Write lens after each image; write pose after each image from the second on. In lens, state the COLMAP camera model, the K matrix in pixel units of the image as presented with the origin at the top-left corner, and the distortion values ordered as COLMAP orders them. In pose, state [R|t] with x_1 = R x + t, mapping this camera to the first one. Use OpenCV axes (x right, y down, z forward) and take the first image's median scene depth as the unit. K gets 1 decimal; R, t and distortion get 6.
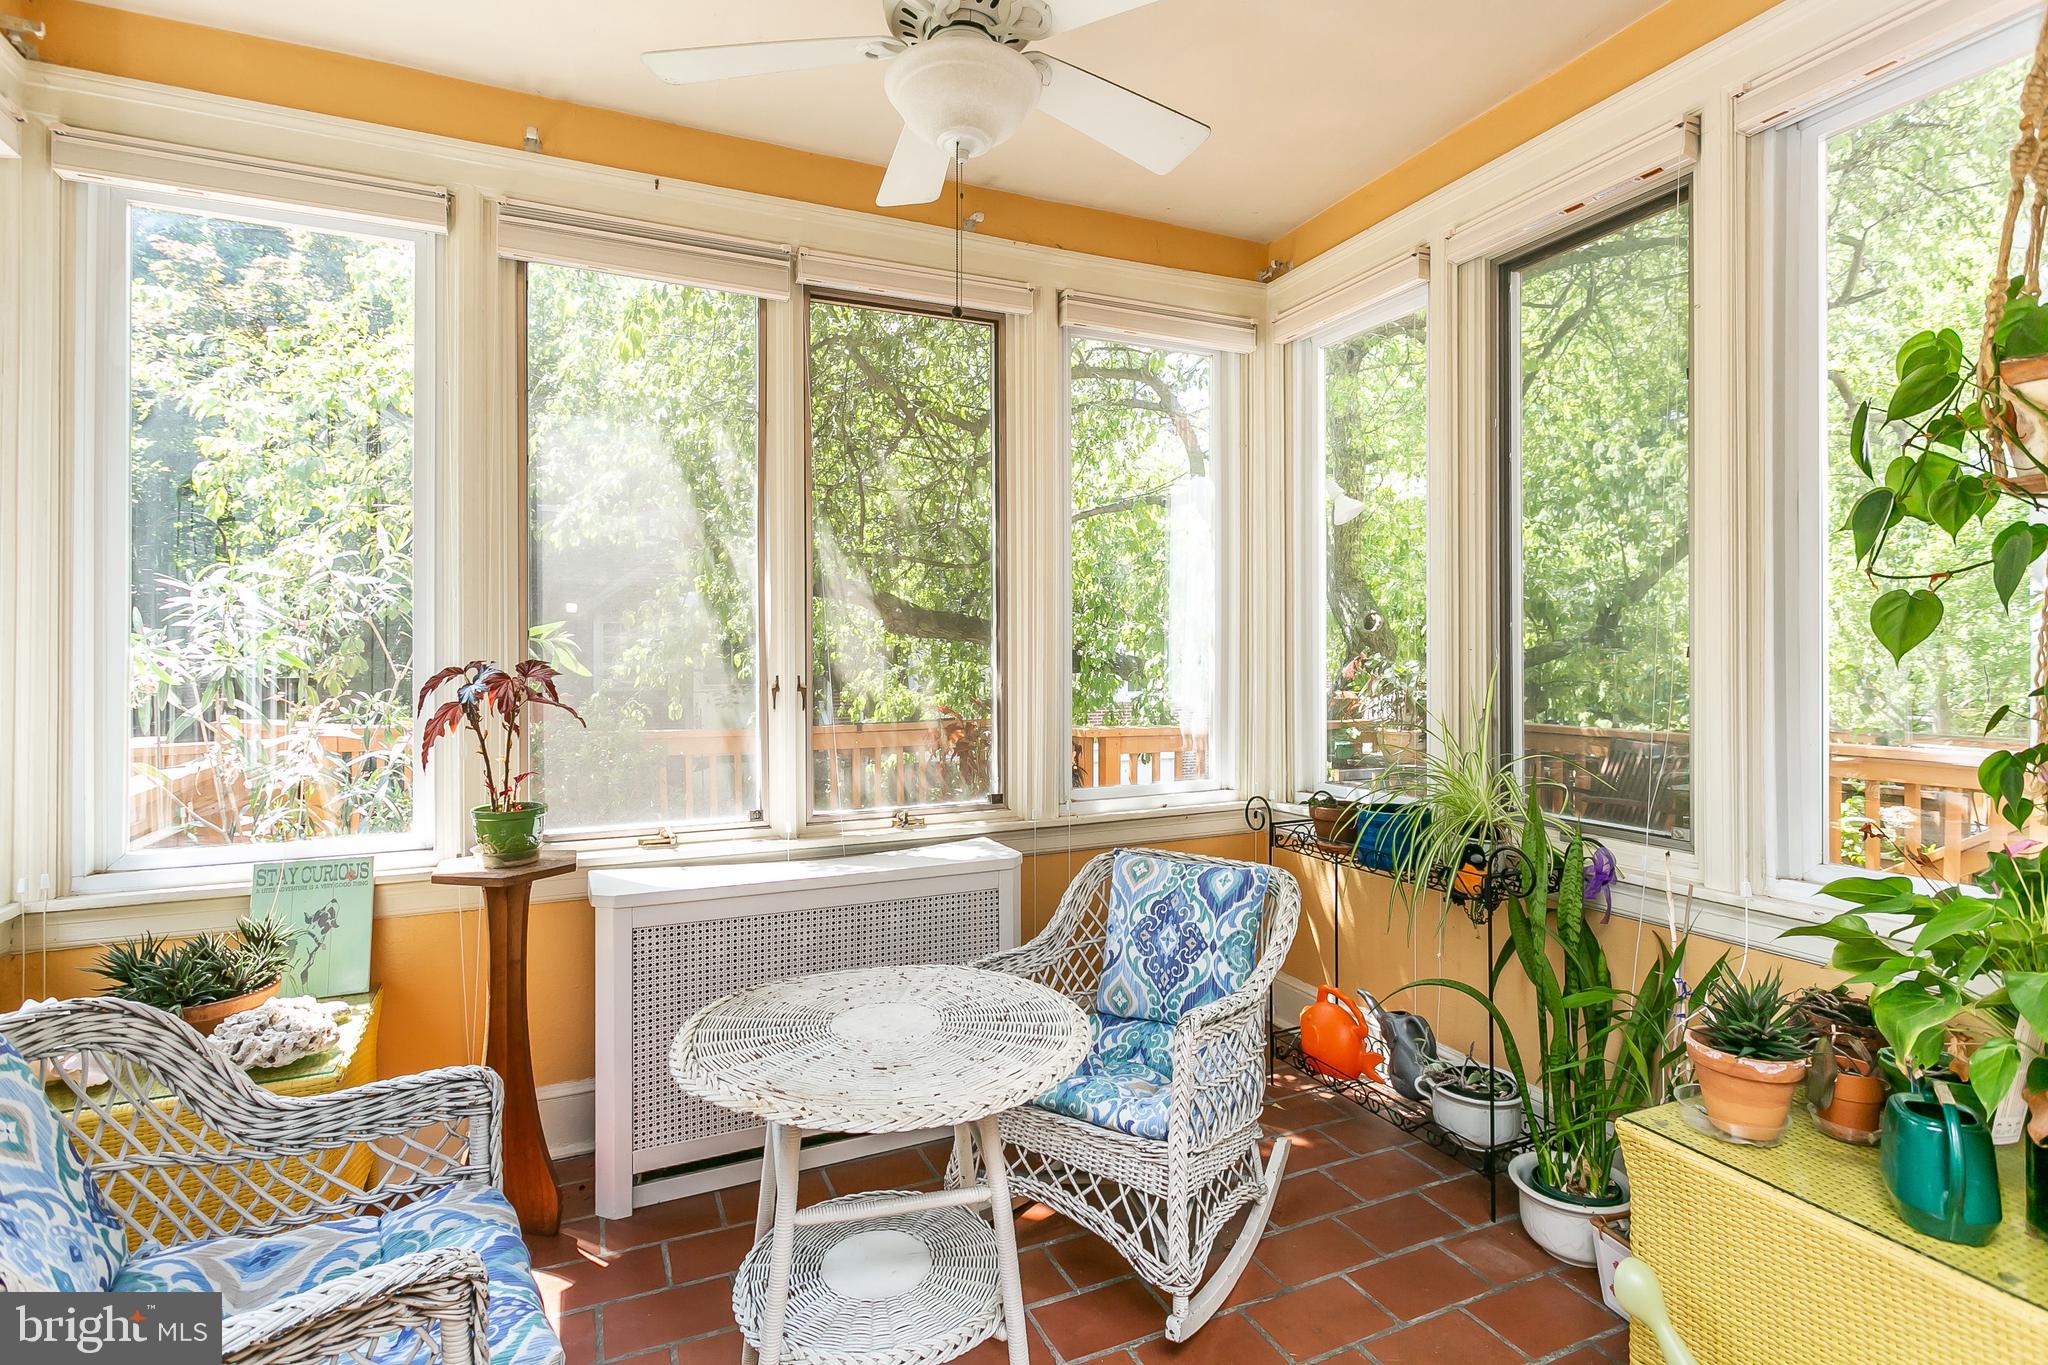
lens RADIAL K [[947.5, 0, 1003.0], [0, 947.5, 652.1], [0, 0, 1]] dist [0.002651, 0.000735]
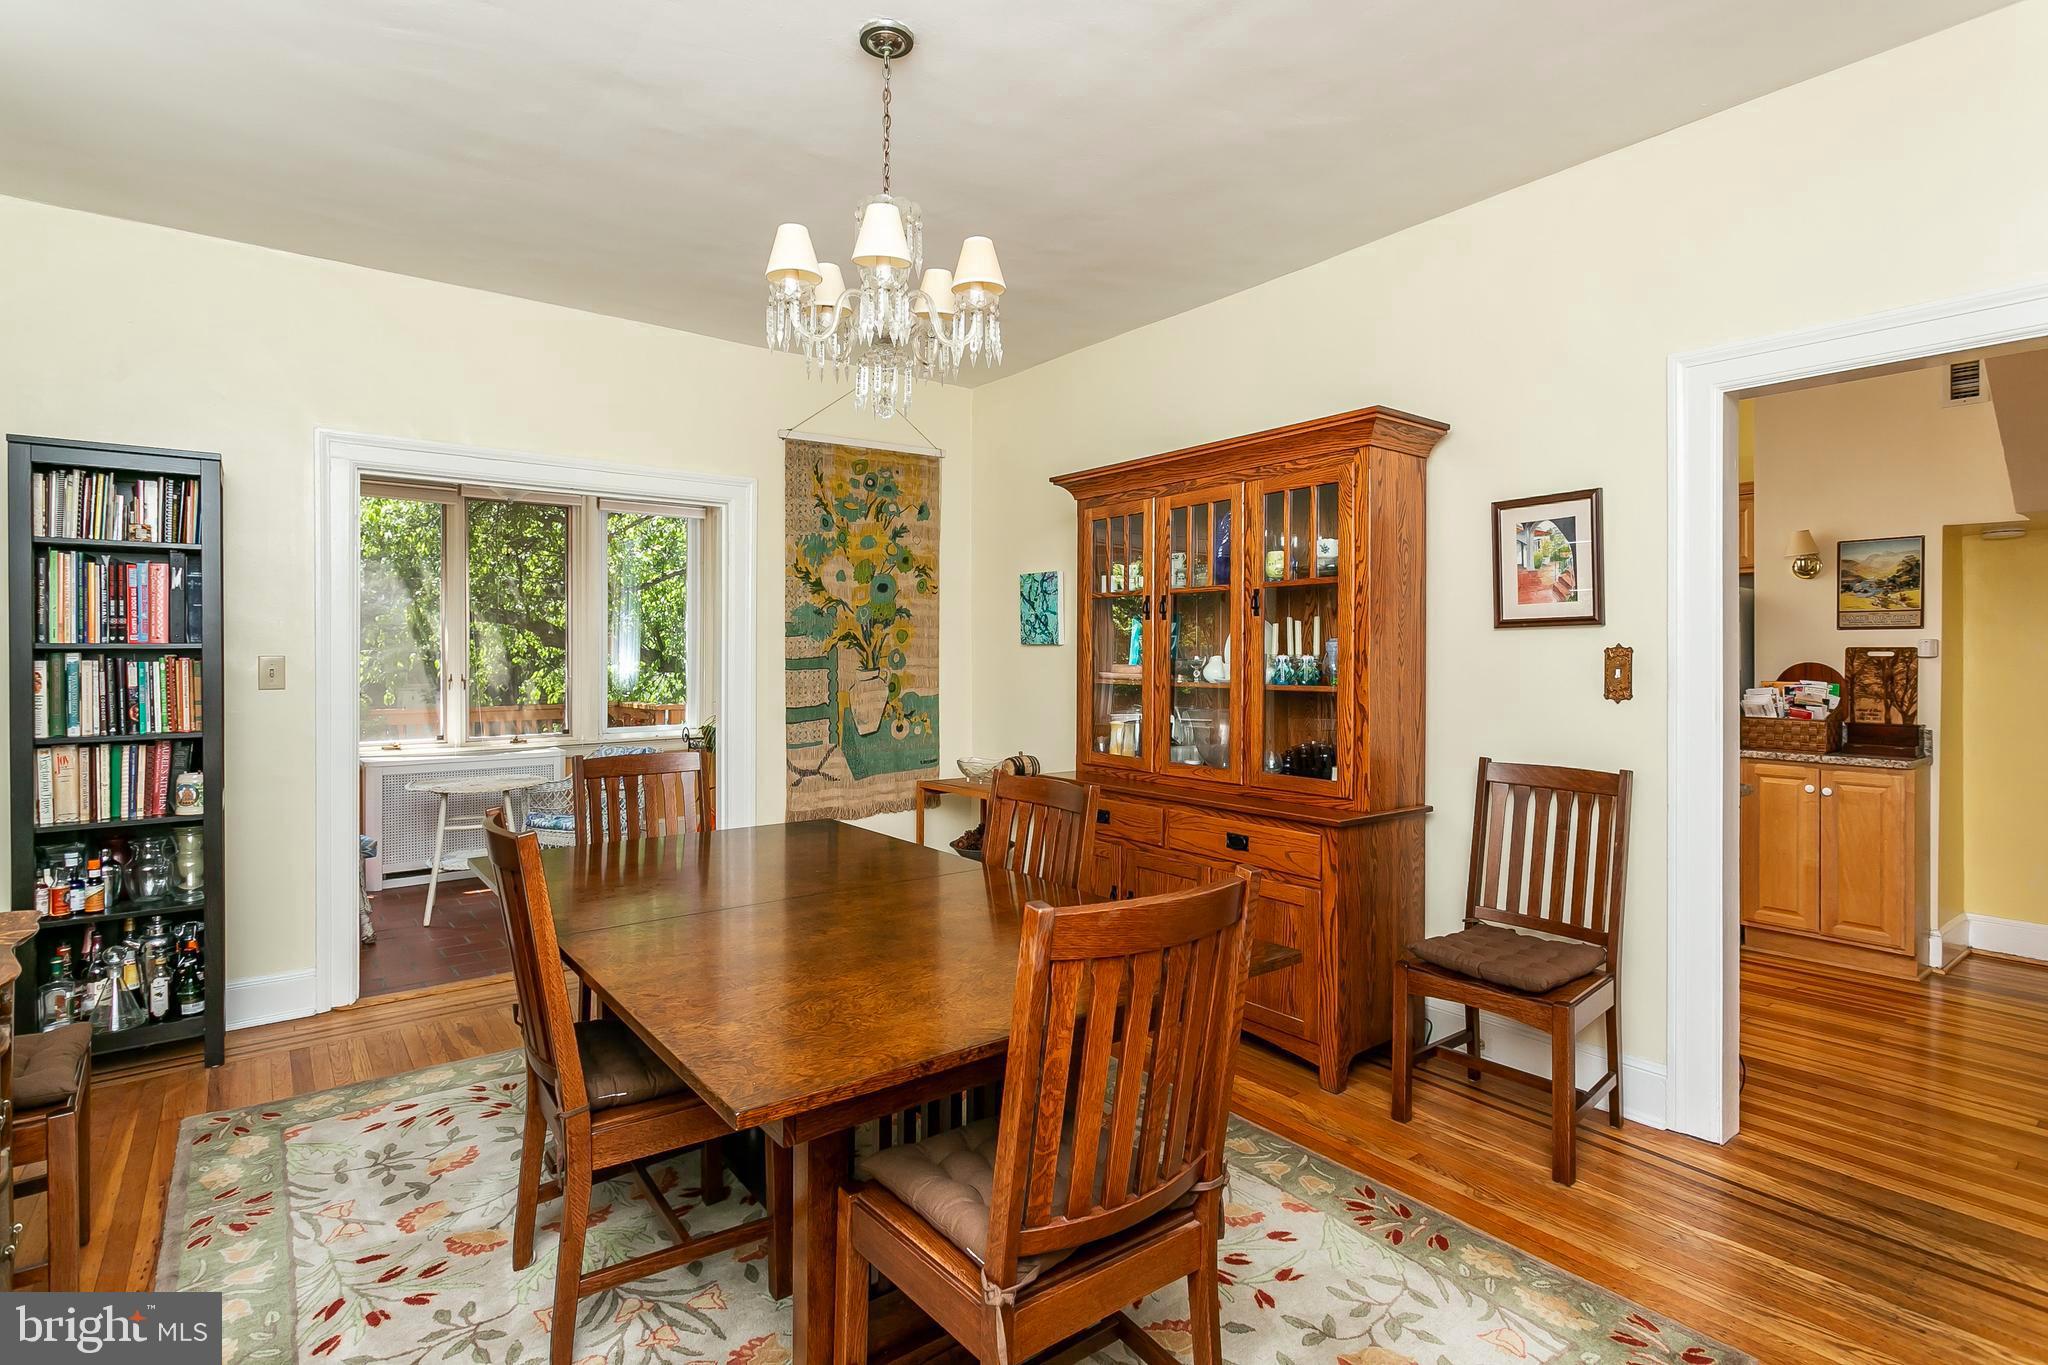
lens RADIAL K [[976.0, 0, 953.6], [0, 976.0, 663.4], [0, 0, 1]] dist [-0.004163, -0.000474]
pose [[0.975007, 0.001496, 0.222170, 0.502453], [-0.004088, 0.999929, 0.011206, -0.039926], [-0.222137, -0.011834, 0.974944, -1.862116]]
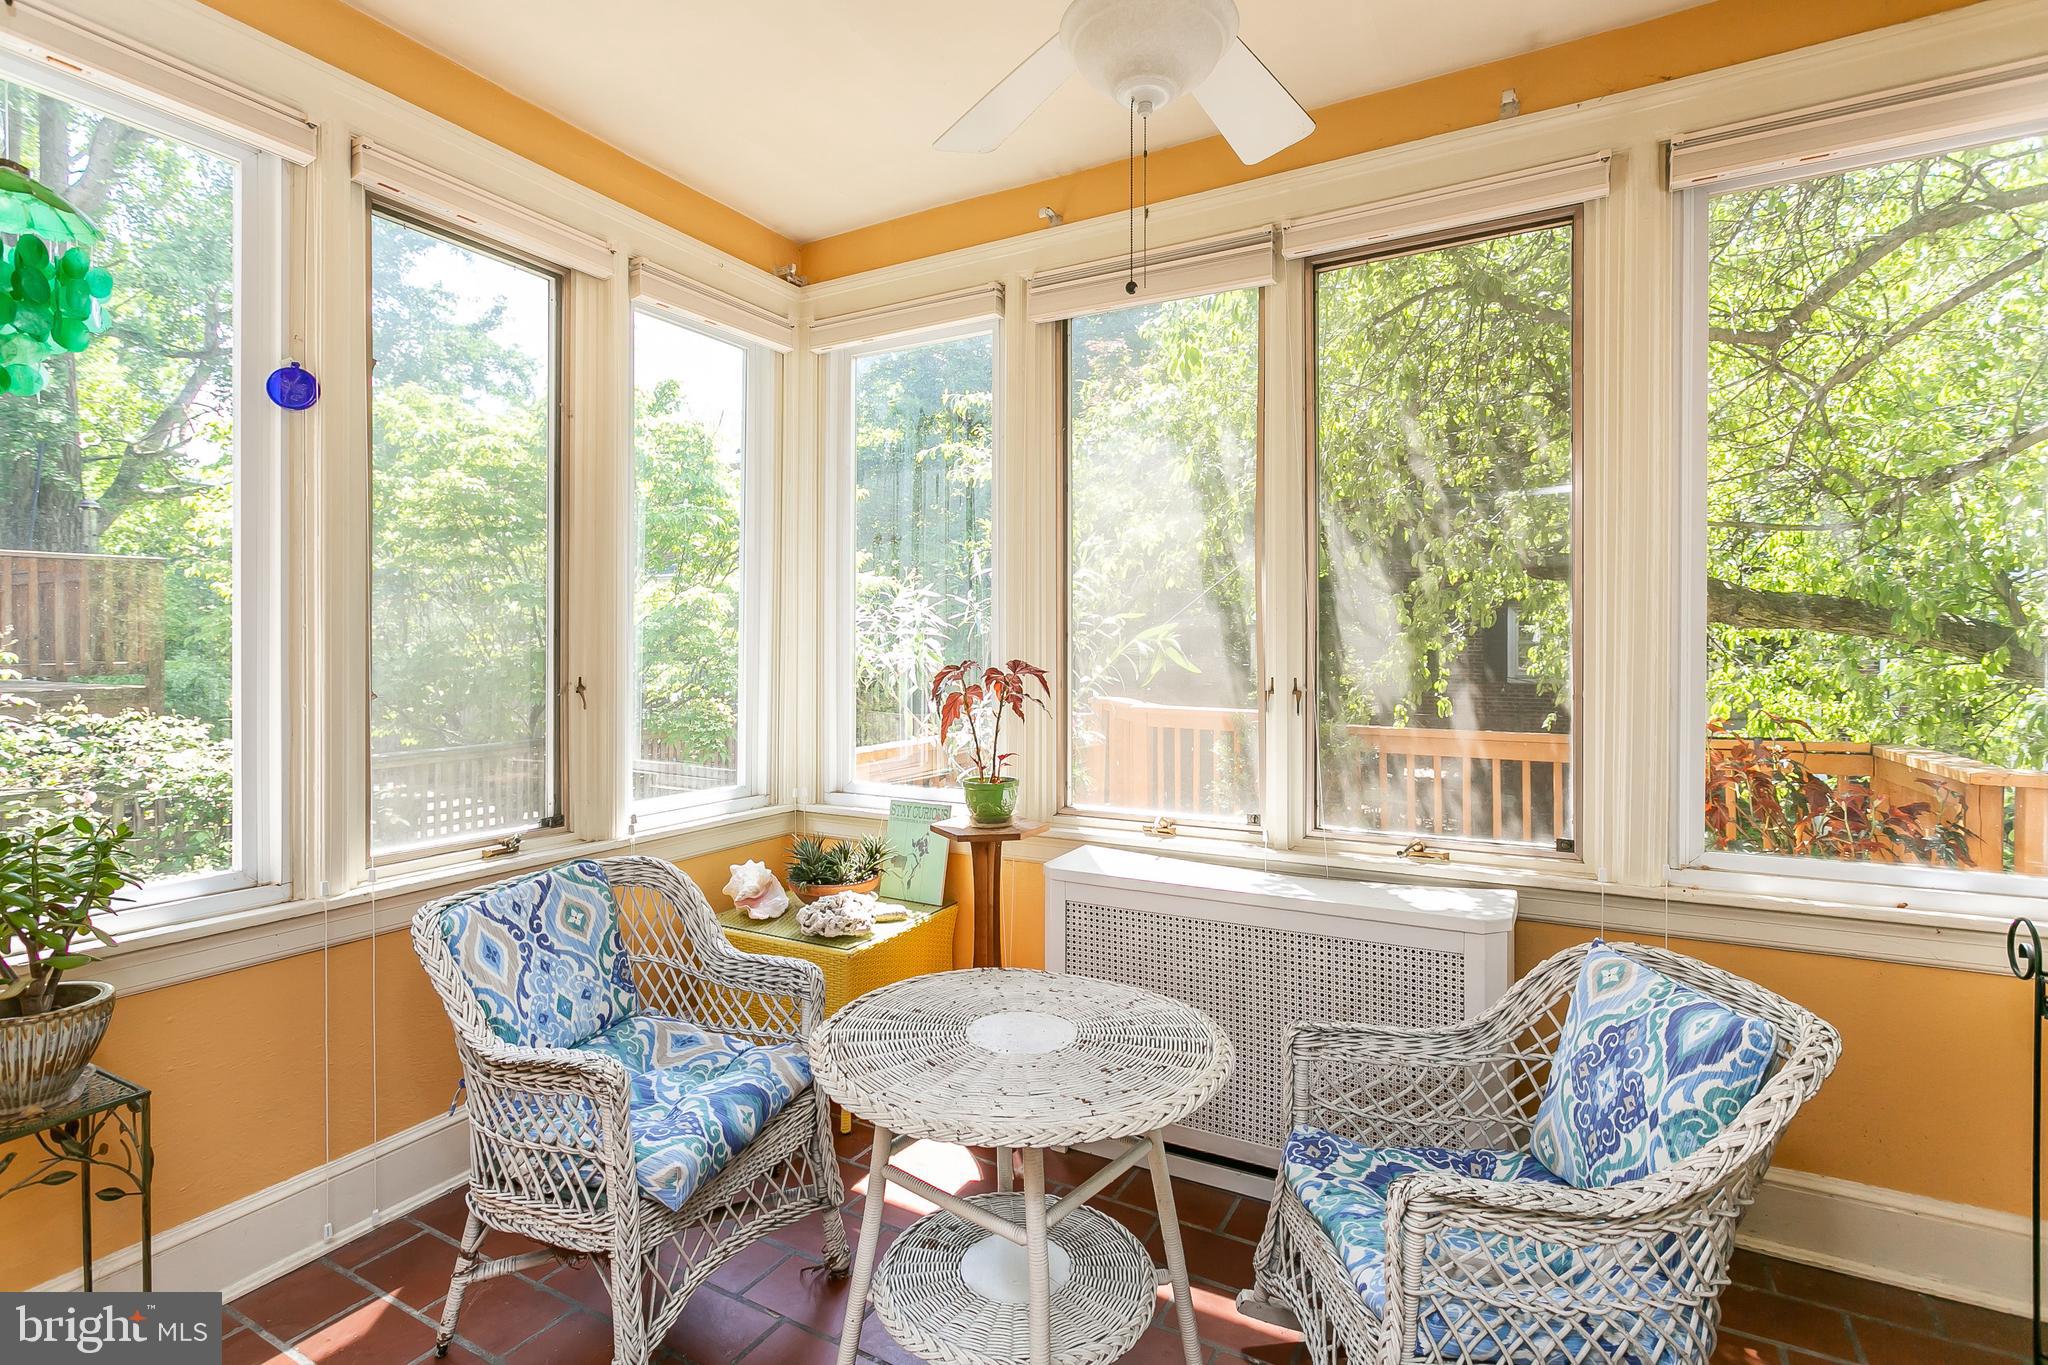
lens RADIAL K [[947.5, 0, 1026.8], [0, 947.5, 652.0], [0, 0, 1]] dist [0.002651, 0.000735]
pose [[0.623777, 0.007557, -0.781565, 0.451124], [0.001058, 0.999944, 0.010513, -0.013923], [0.781601, -0.007385, 0.623735, 0.263419]]
